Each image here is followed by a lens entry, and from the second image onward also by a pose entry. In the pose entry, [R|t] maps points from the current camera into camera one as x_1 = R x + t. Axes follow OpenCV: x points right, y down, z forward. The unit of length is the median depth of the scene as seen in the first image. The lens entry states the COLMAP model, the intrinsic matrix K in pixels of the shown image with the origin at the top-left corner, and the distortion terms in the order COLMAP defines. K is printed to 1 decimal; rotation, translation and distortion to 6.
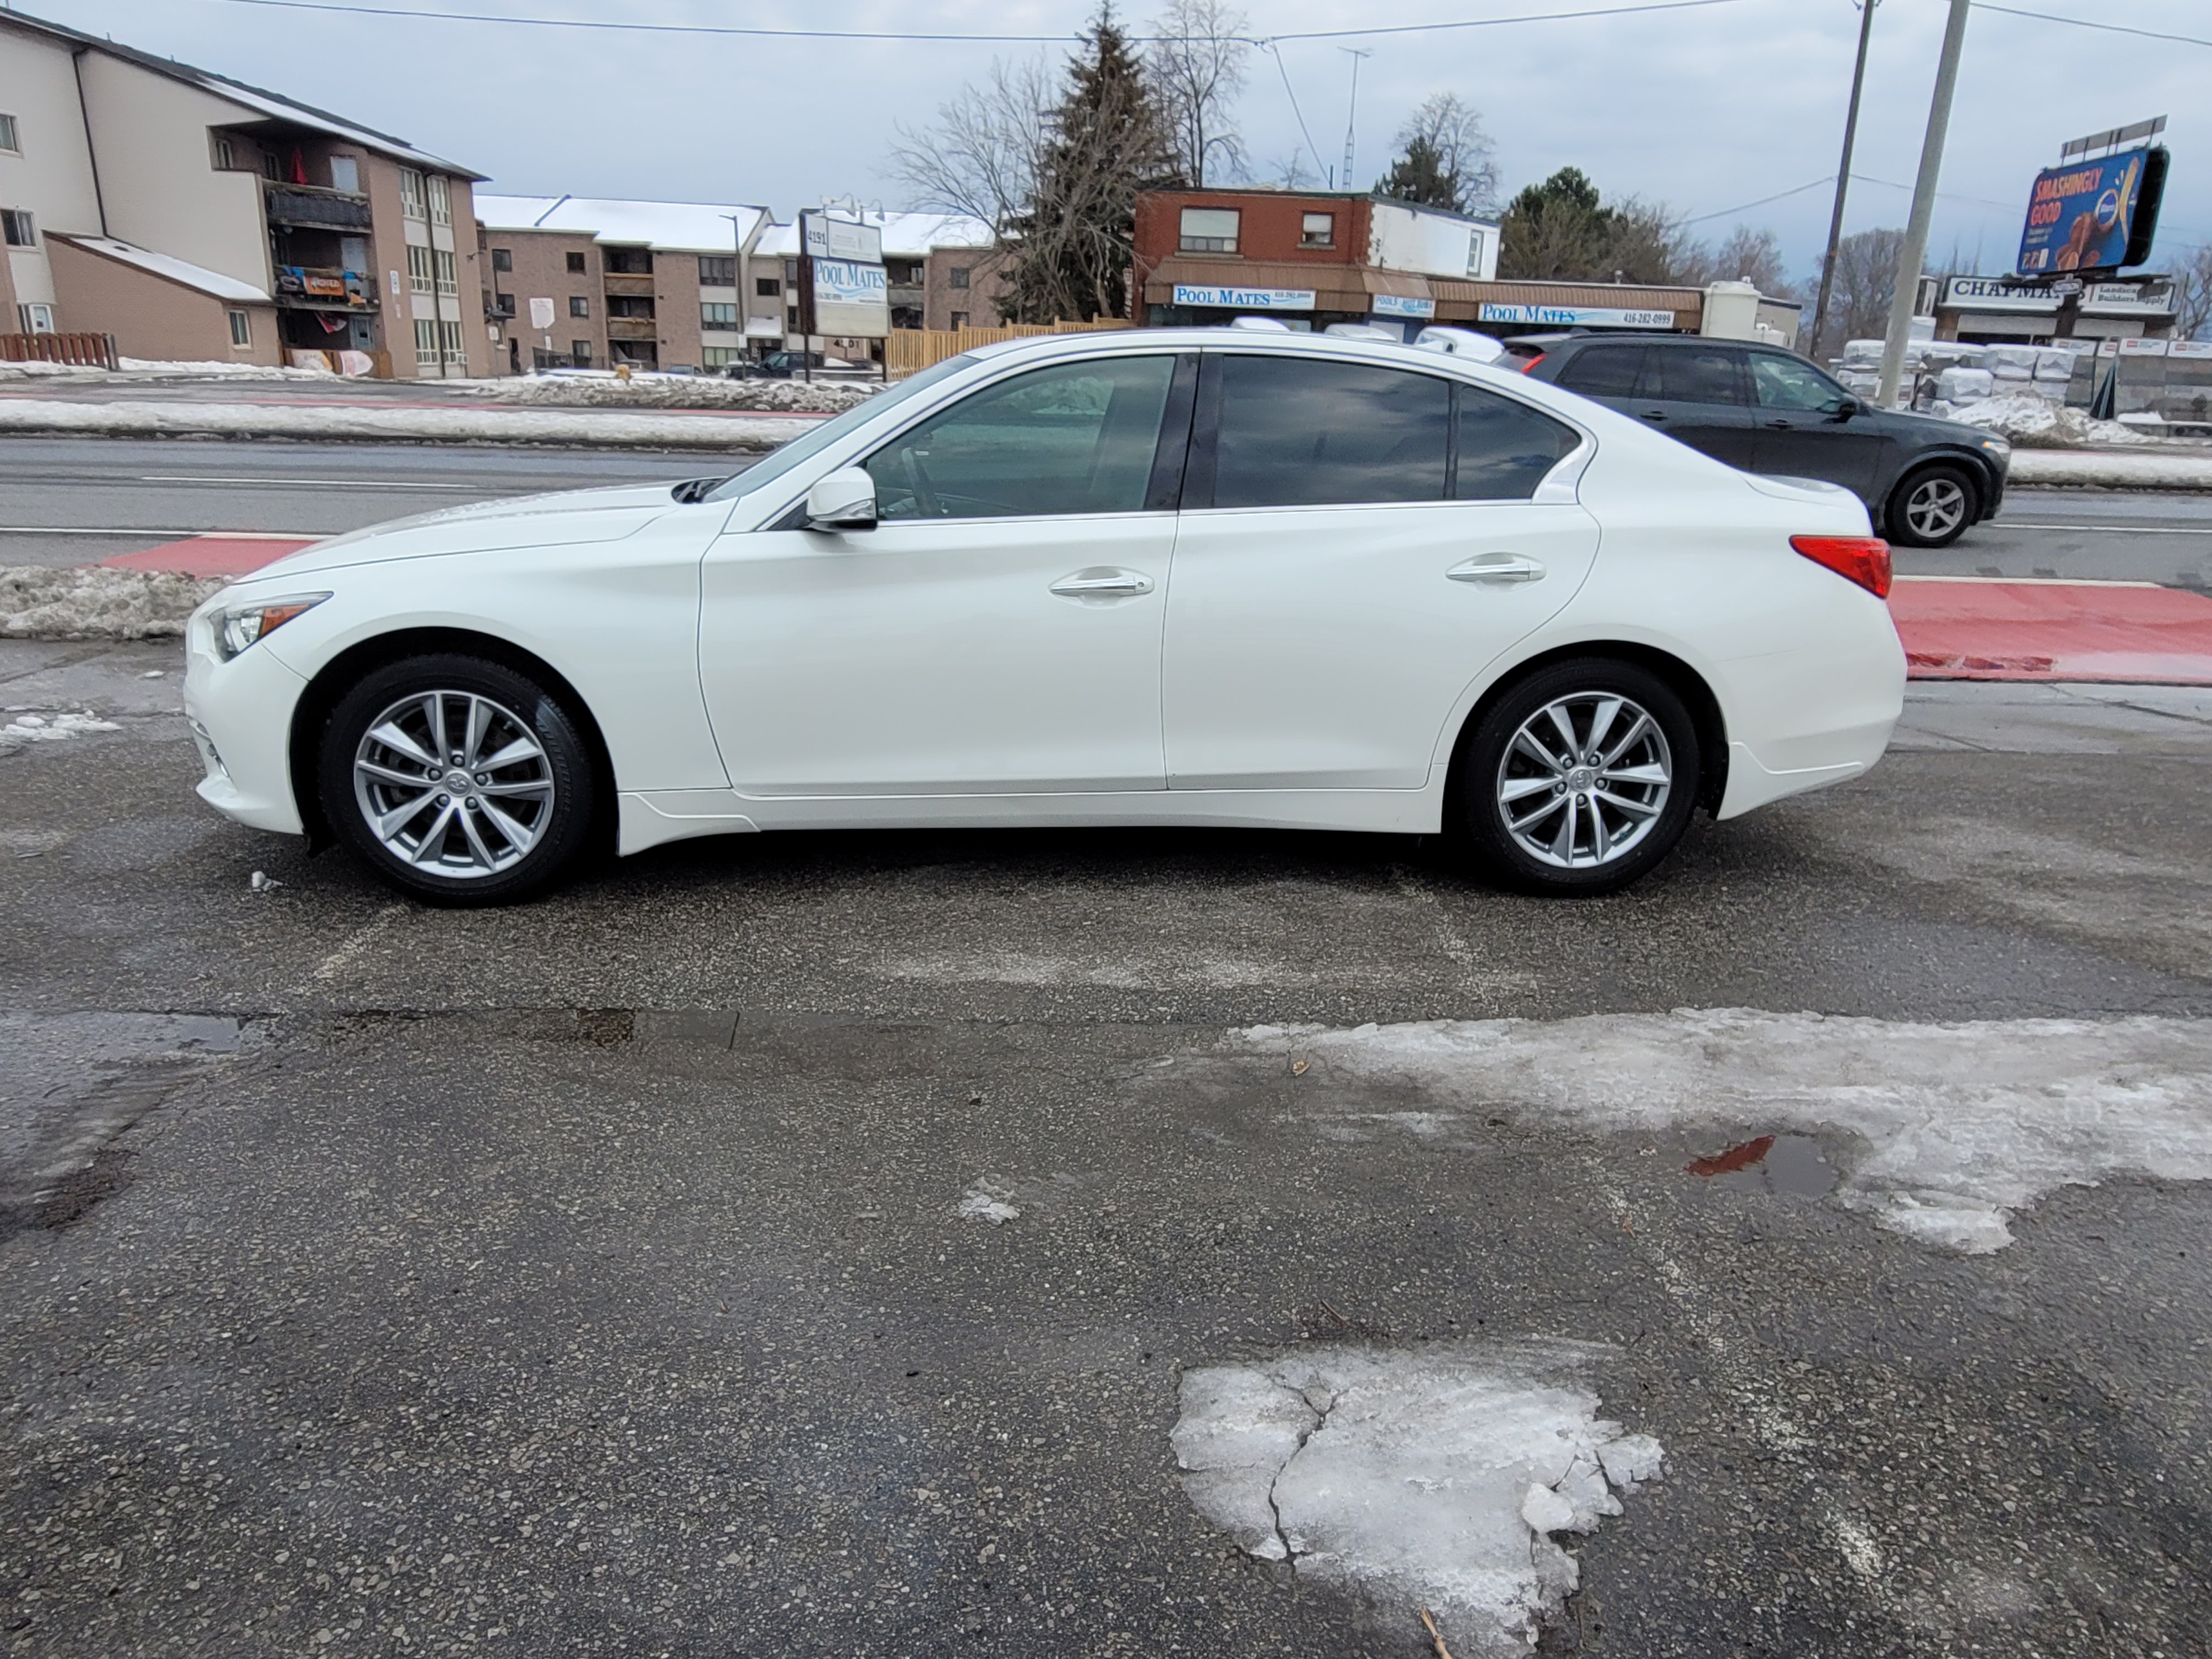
lens RADIAL K [[1475.7, 0, 1101.0], [0, 1475.7, 834.7], [0, 0, 1]] dist [-0.005056, -0.001589]
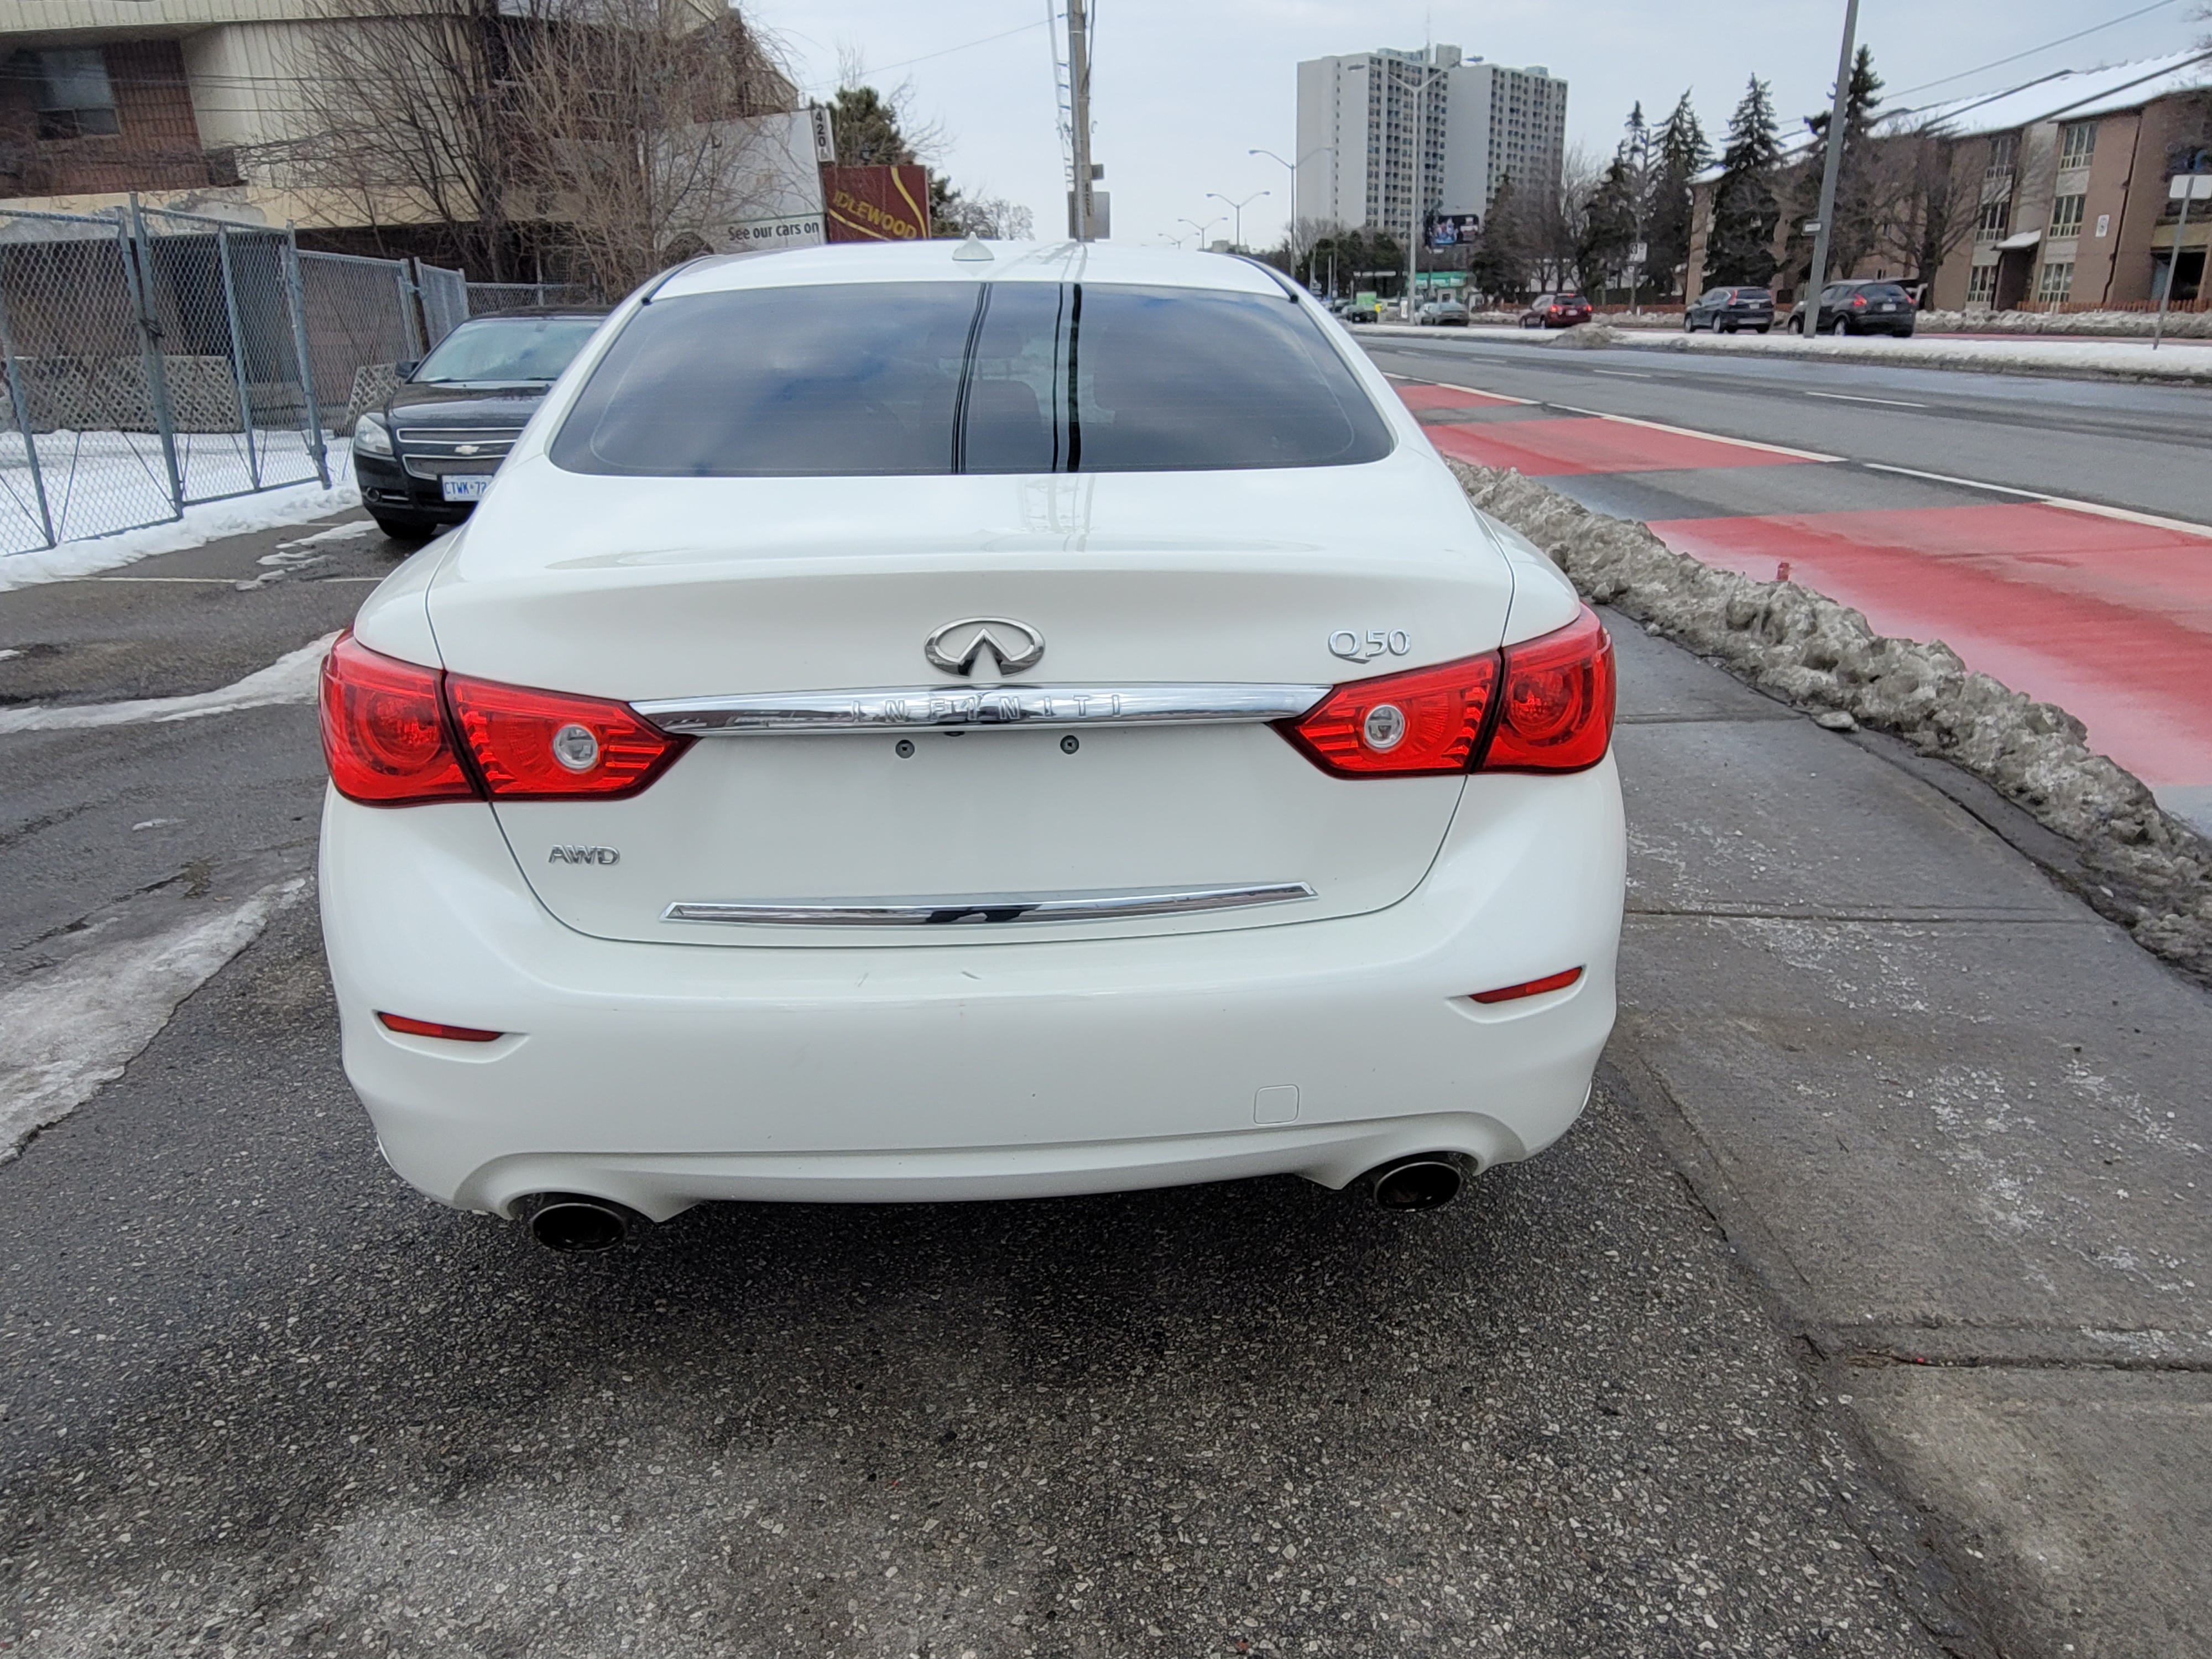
lens RADIAL K [[1475.7, 0, 1101.5], [0, 1475.7, 837.2], [0, 0, 1]] dist [-0.005056, -0.001589]
pose [[-0.019304, 0.308487, -0.951033, 0.963891], [-0.282332, 0.910815, 0.301172, -0.349843], [0.959122, 0.274321, 0.069514, 1.222249]]
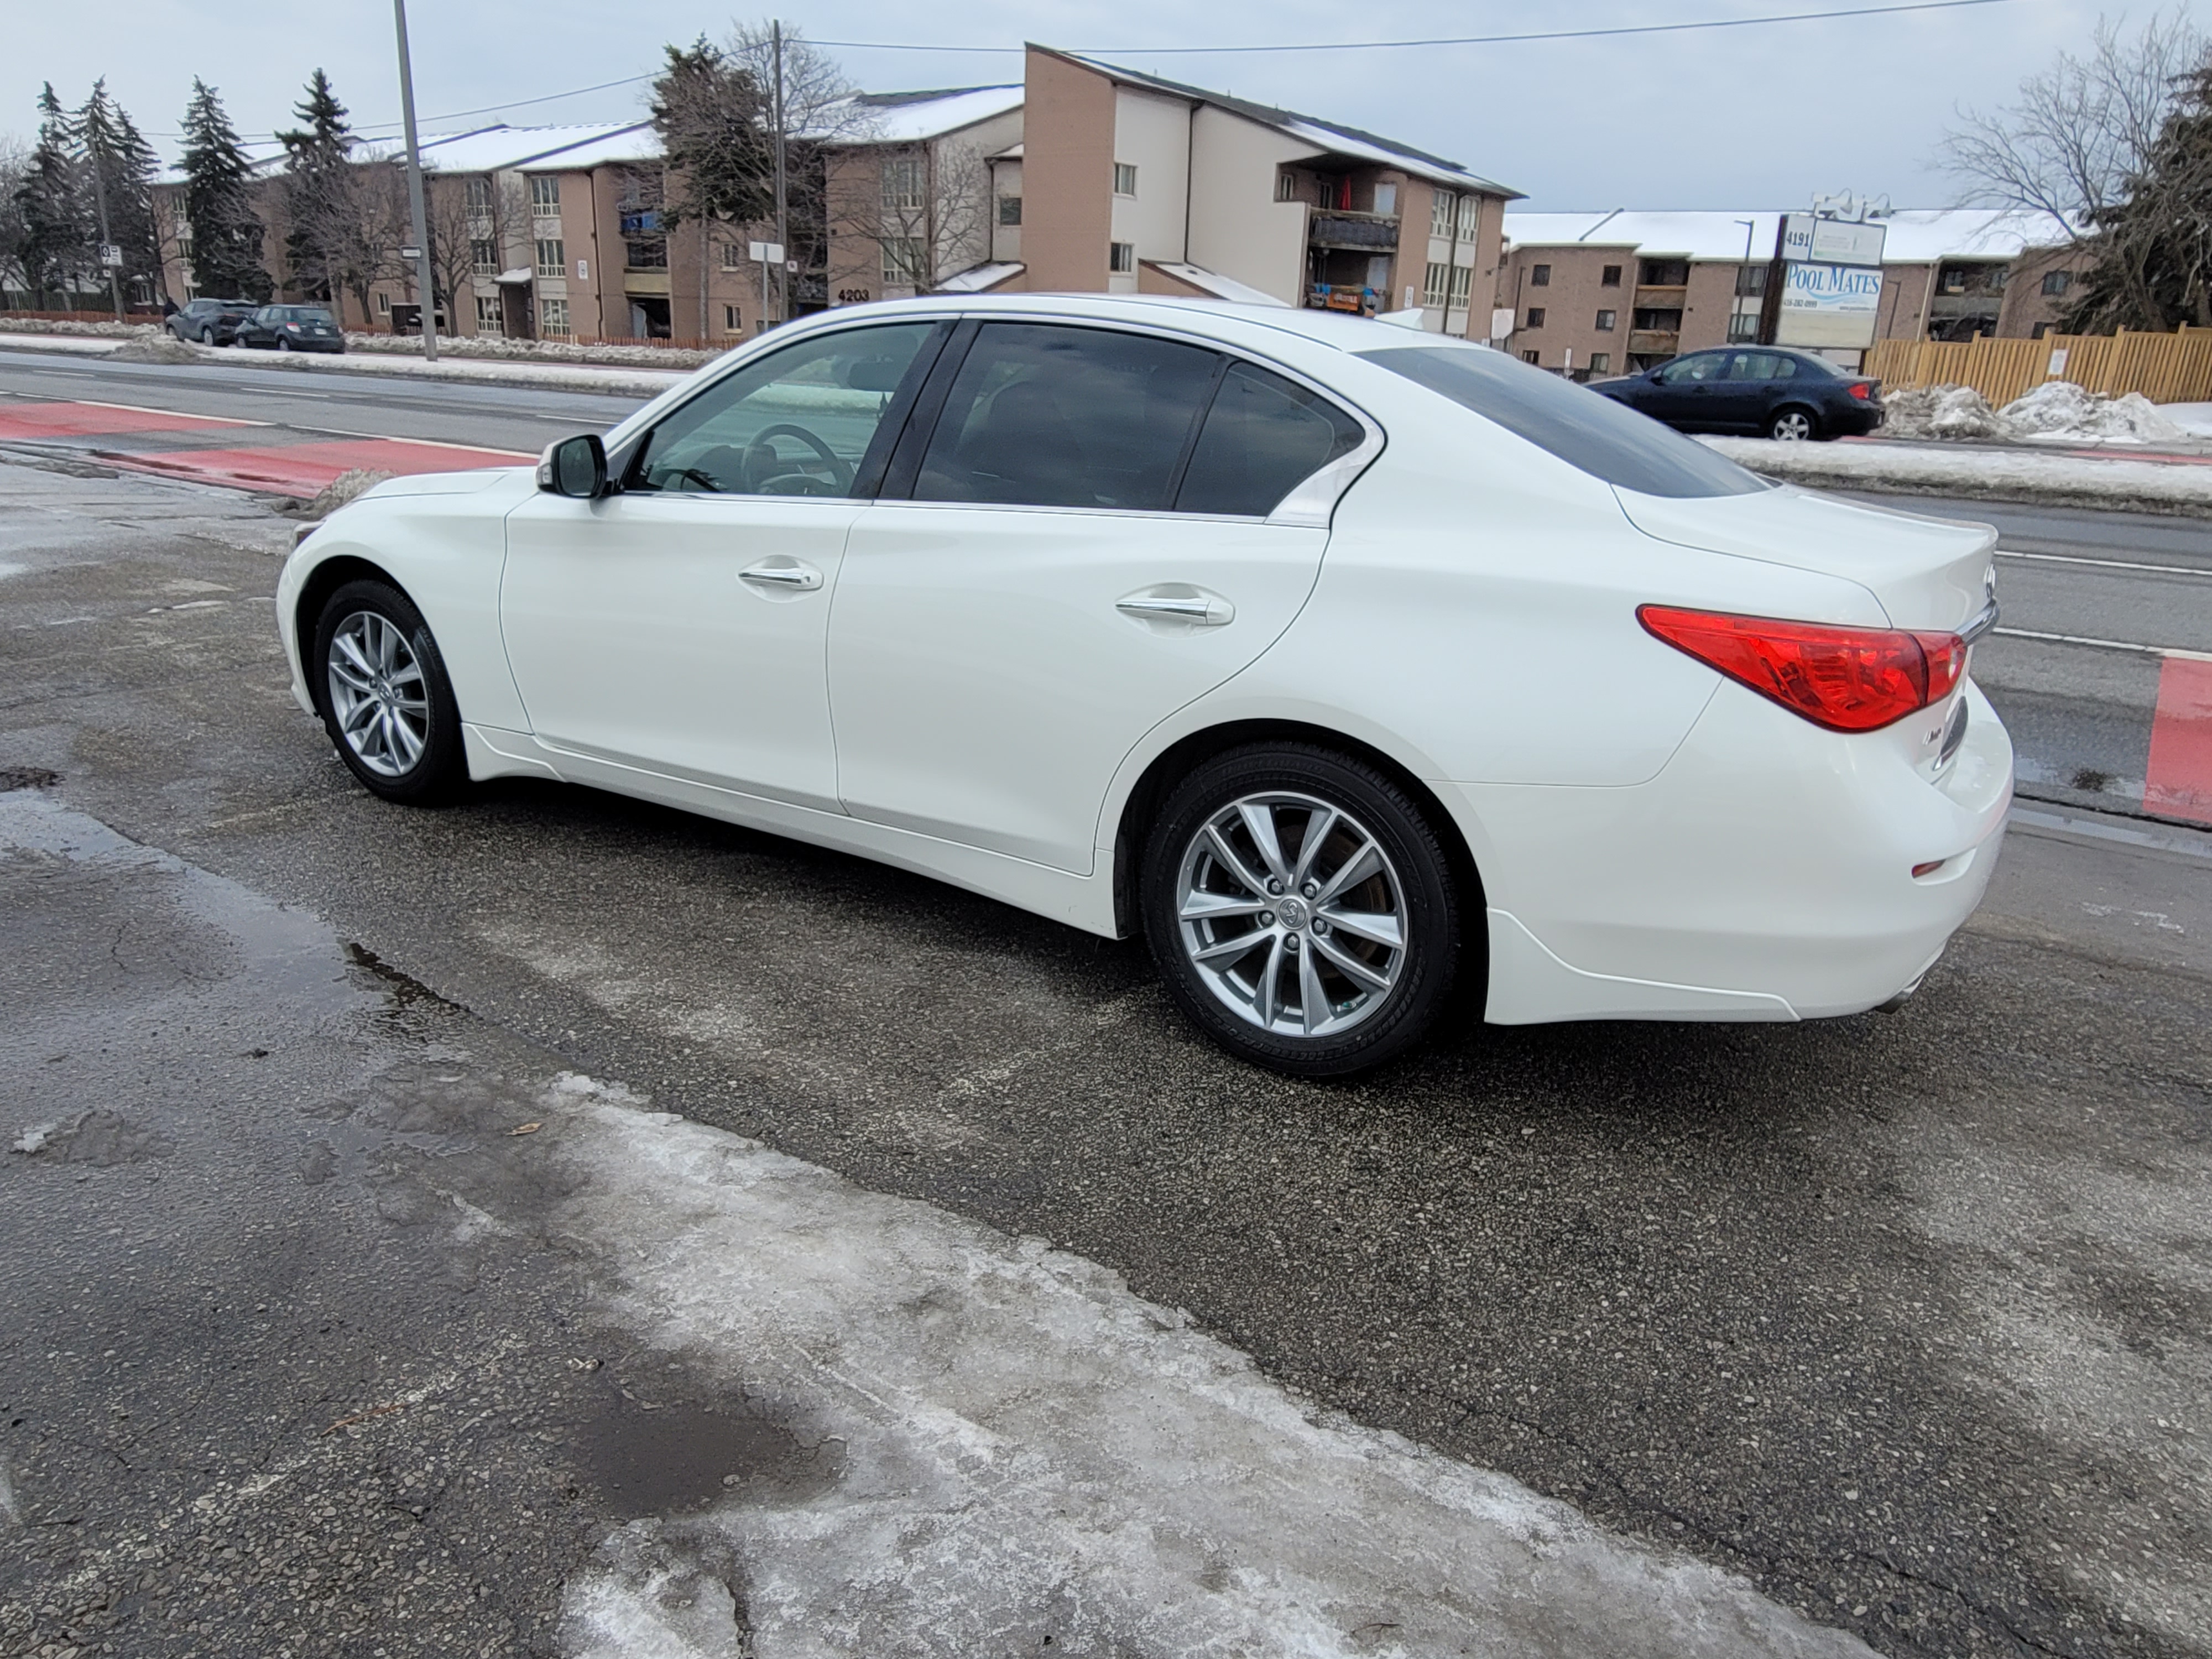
lens RADIAL K [[1475.7, 0, 1105.1], [0, 1475.7, 833.2], [0, 0, 1]] dist [-0.005056, -0.001589]
pose [[0.789579, 0.193165, -0.582454, 0.670237], [-0.198963, 0.978474, 0.054785, -0.097580], [0.580499, 0.072629, 0.811016, 0.370698]]
